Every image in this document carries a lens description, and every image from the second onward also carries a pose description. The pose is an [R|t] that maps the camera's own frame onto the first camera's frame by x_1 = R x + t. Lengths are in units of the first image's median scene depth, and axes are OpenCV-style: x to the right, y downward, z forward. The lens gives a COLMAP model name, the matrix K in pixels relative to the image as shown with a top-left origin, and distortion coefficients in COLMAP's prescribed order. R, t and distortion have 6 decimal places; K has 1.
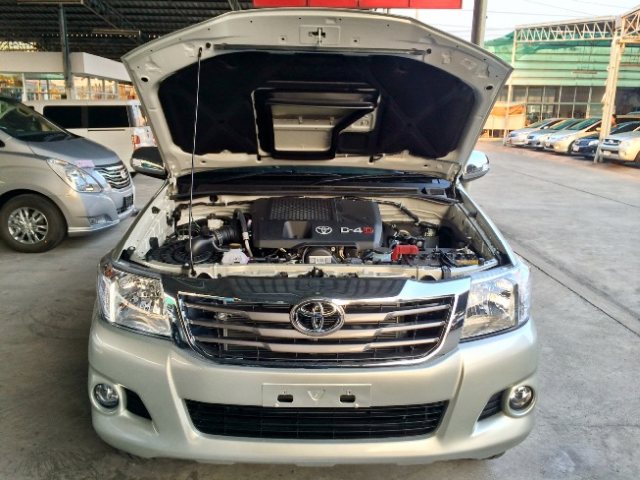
lens RADIAL K [[567.1, 0, 320.1], [0, 567.1, 240.0], [0, 0, 1]] dist [0.027788, -0.012744]
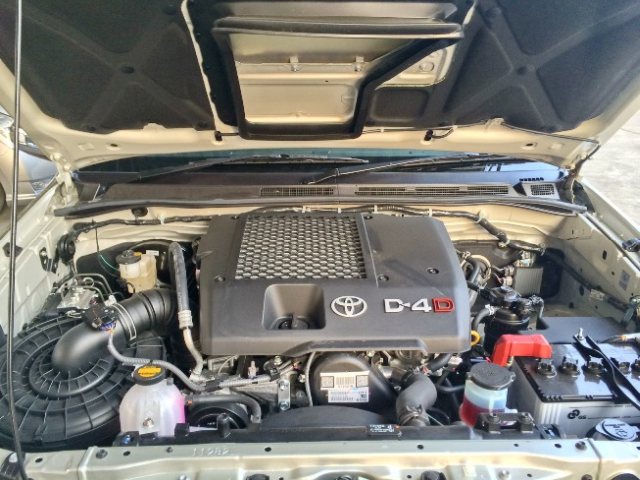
lens RADIAL K [[567.1, 0, 320.1], [0, 567.1, 239.9], [0, 0, 1]] dist [0.027788, -0.012744]
pose [[0.999888, -0.014684, 0.002899, -0.015539], [0.014238, 0.992864, 0.118398, -0.110358], [-0.004617, -0.118344, 0.992962, 0.463178]]
